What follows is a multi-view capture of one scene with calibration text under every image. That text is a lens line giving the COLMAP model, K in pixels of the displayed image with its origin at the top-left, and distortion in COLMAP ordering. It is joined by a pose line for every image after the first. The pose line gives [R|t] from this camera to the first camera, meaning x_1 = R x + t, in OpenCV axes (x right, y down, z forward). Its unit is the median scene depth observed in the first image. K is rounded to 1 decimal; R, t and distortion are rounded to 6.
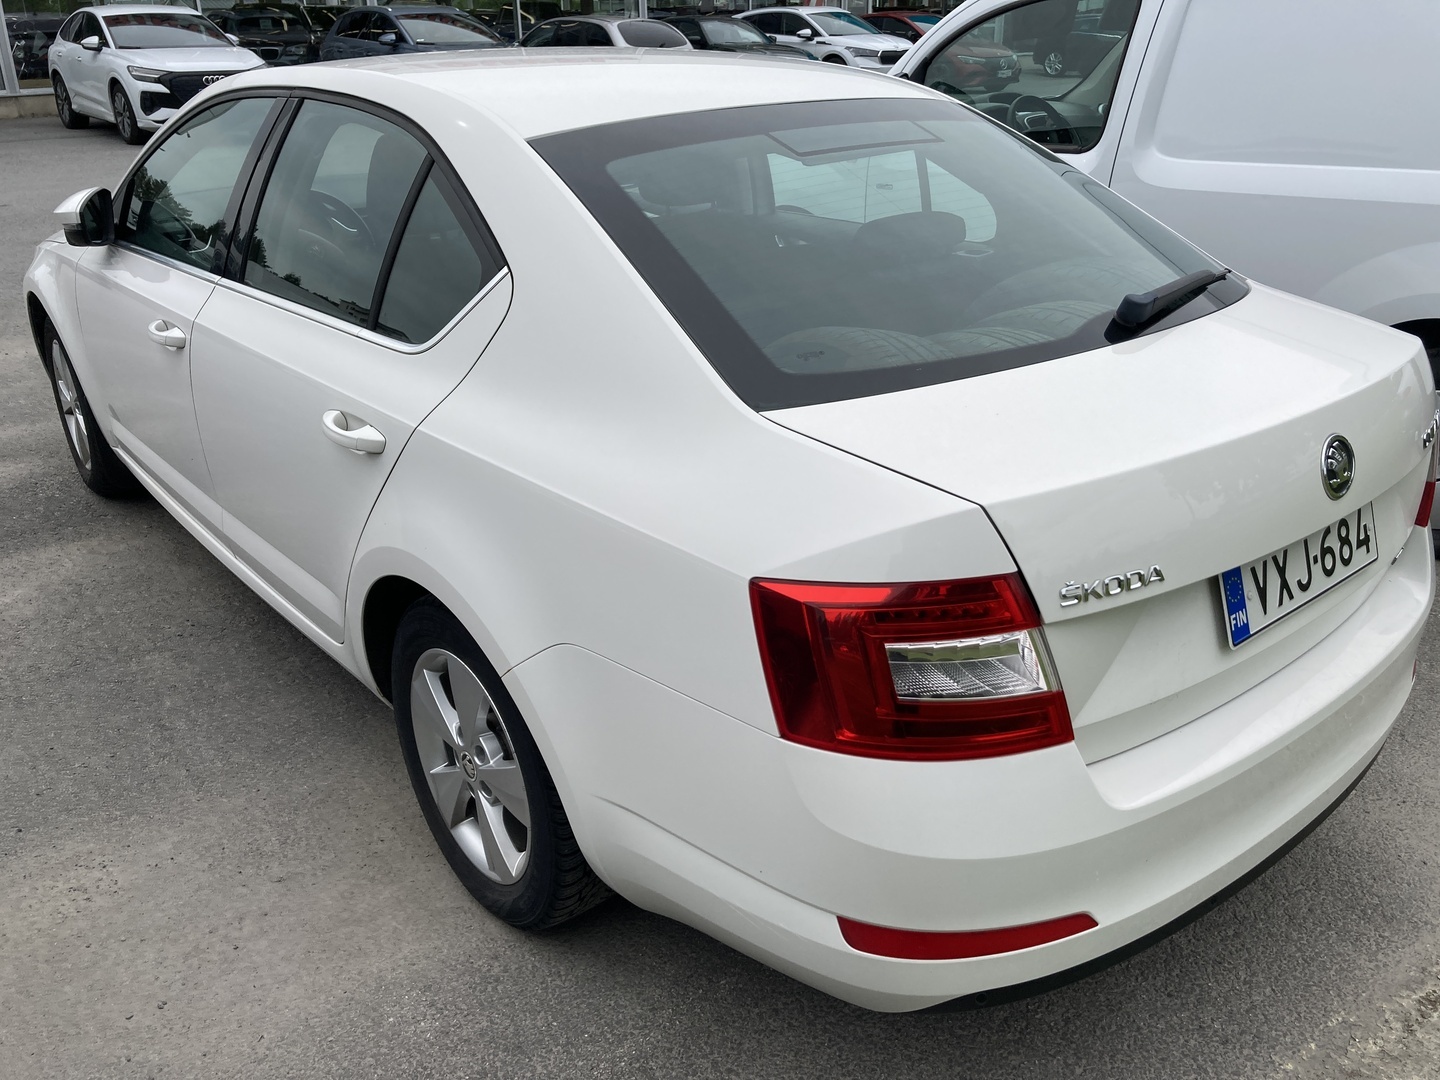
lens RADIAL K [[1194.3, 0, 720.0], [0, 1194.3, 540.0], [0, 0, 1]] dist [-0.001224, -0.000824]
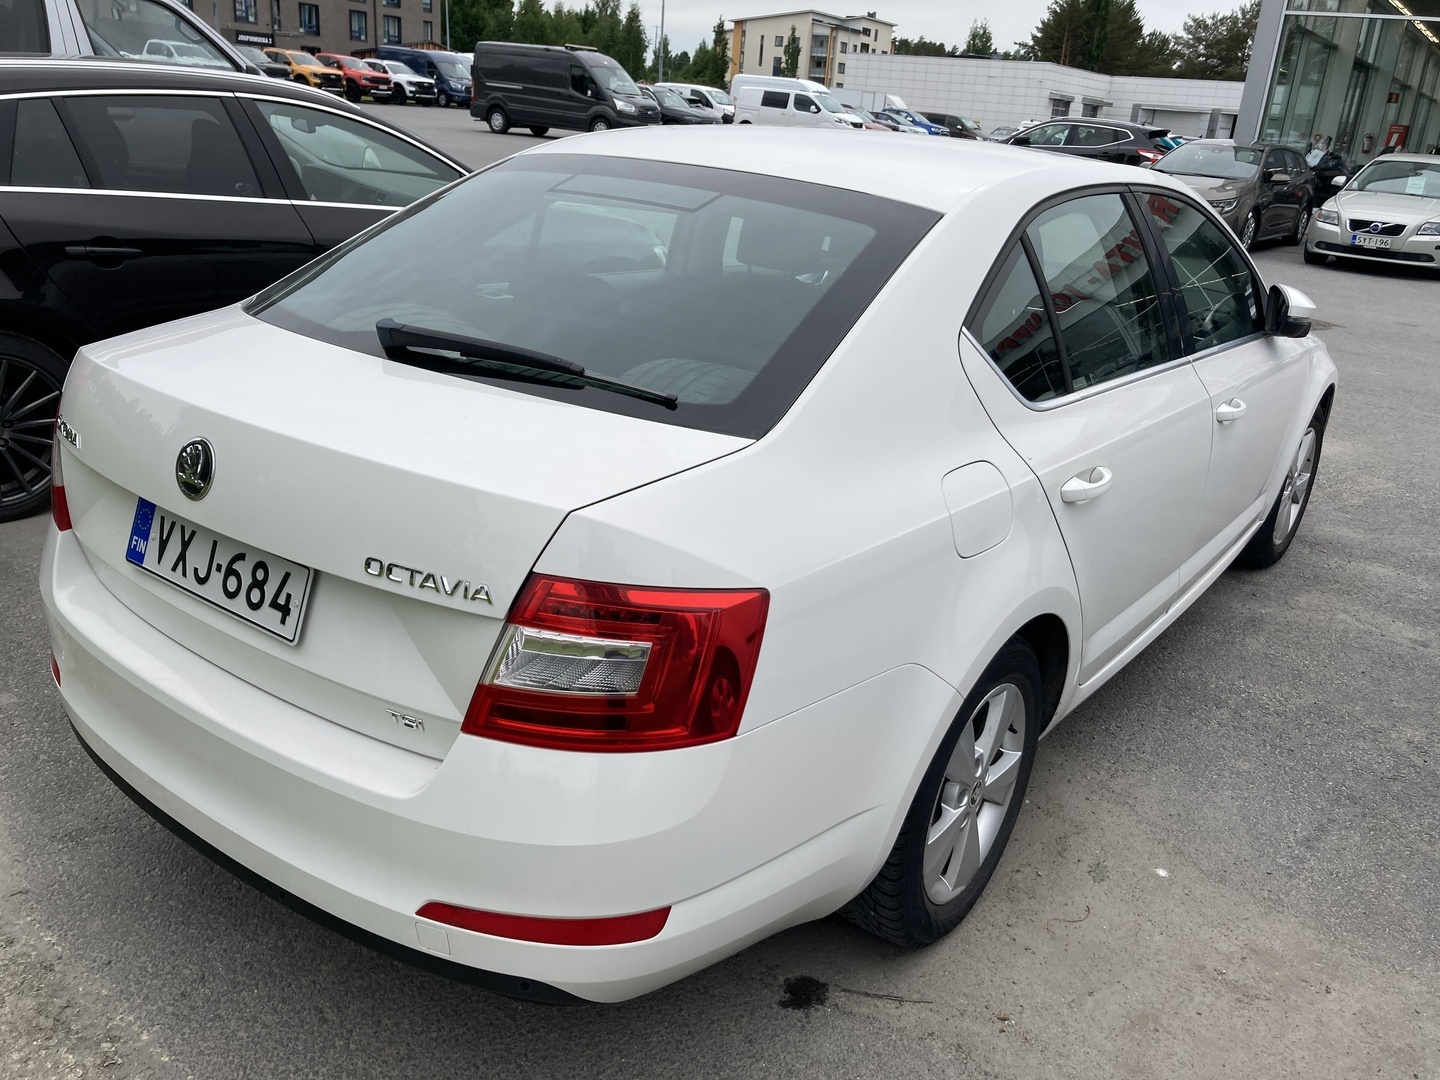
lens RADIAL K [[1162.2, 0, 720.0], [0, 1162.2, 540.0], [0, 0, 1]] dist [-0.001001, 0.000468]
pose [[0.237716, 0.355041, -0.904122, 1.422443], [-0.451008, 0.864728, 0.220990, -0.396761], [0.860281, 0.355233, 0.365686, 0.956017]]
